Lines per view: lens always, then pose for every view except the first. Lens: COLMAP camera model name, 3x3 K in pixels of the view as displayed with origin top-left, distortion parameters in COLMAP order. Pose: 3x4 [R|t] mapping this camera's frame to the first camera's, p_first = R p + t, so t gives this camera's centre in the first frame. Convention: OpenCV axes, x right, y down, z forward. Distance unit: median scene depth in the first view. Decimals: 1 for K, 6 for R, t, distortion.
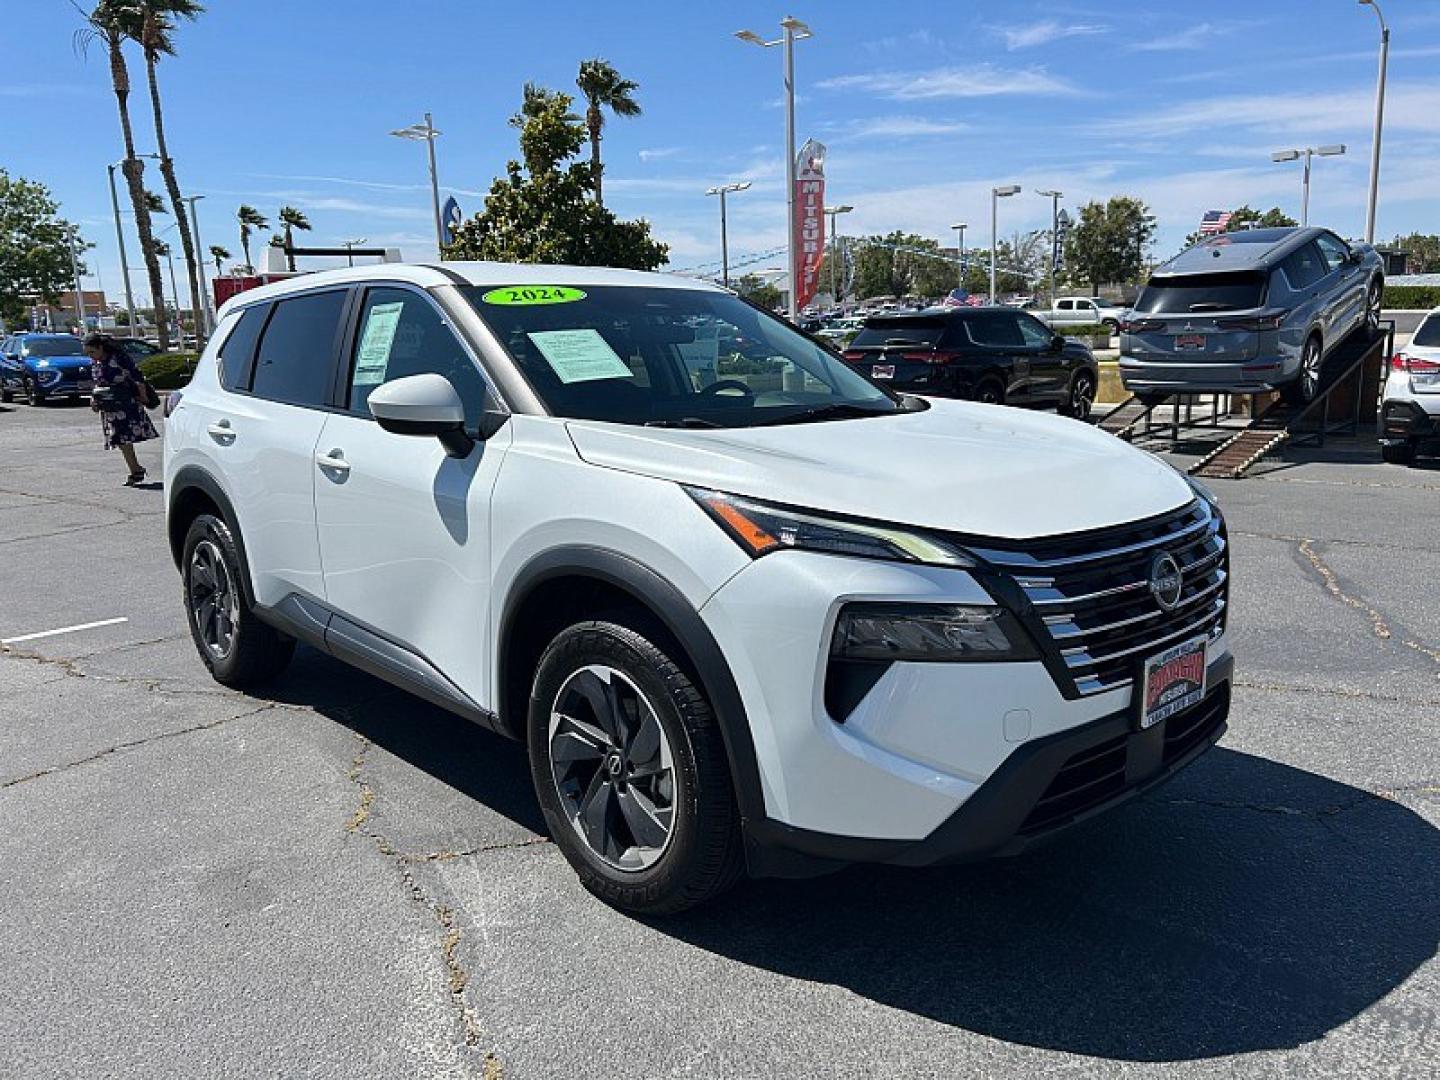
lens RADIAL K [[1105.2, 0, 746.9], [0, 1105.2, 538.3], [0, 0, 1]] dist [0.046726, -0.047203]
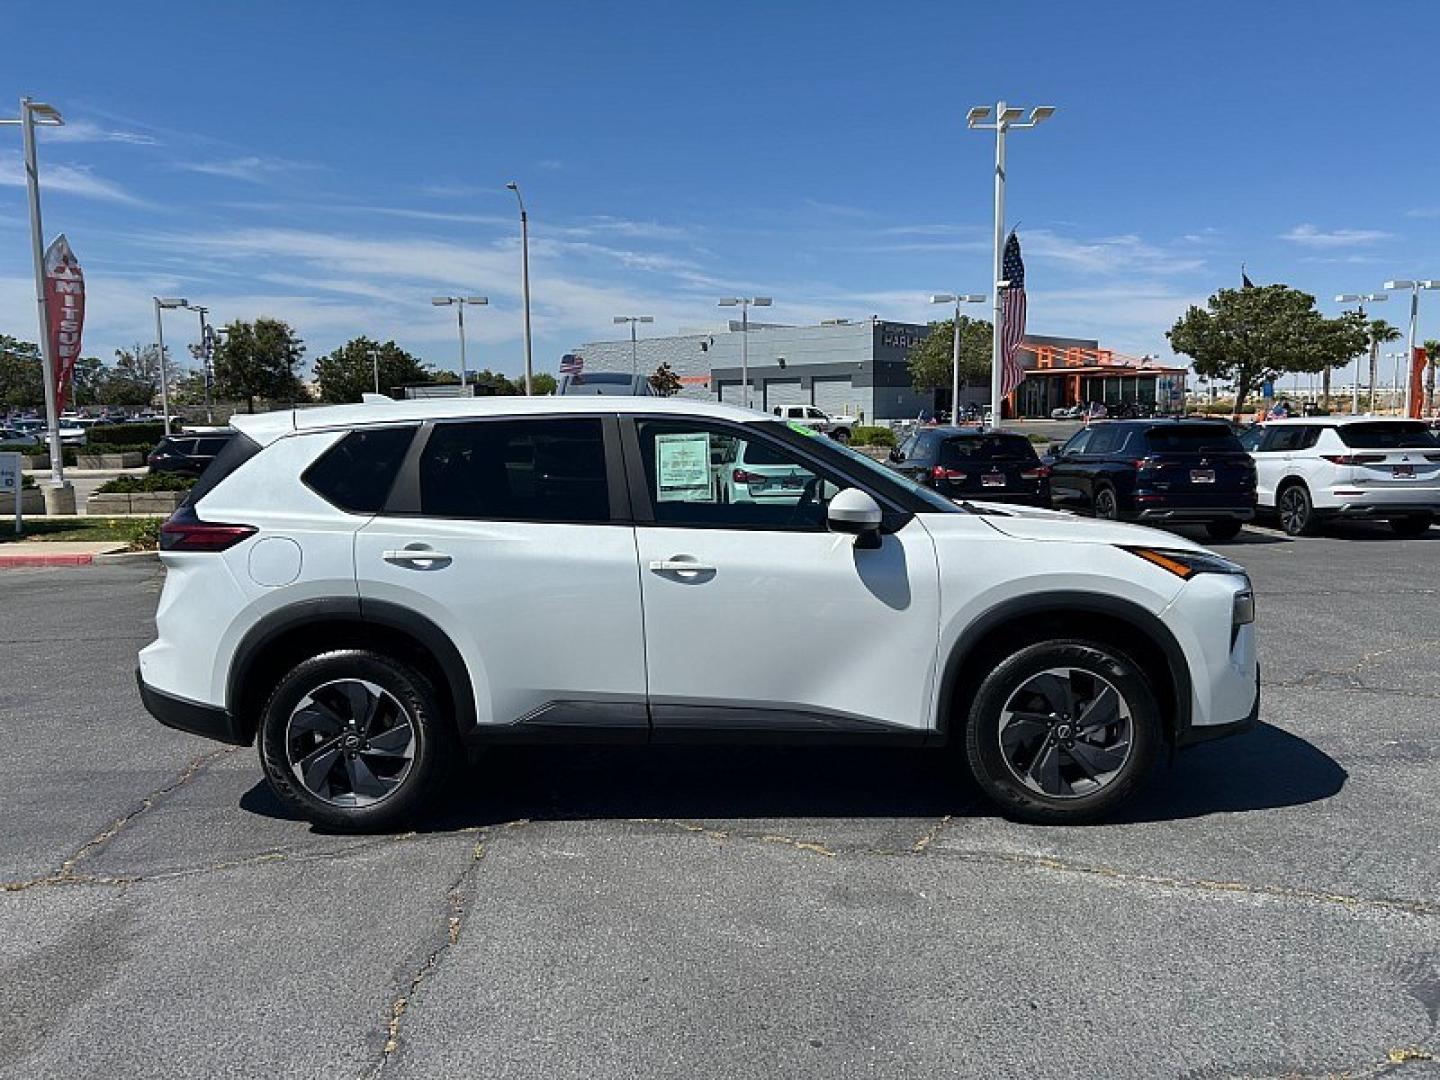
lens RADIAL K [[1113.7, 0, 720.0], [0, 1113.7, 540.0], [0, 0, 1]] dist [0.025499, 0.000789]
pose [[0.697600, -0.054170, 0.714437, -0.119793], [0.126229, 0.990833, -0.048127, -0.003674], [-0.705281, 0.123756, 0.698042, 0.016047]]
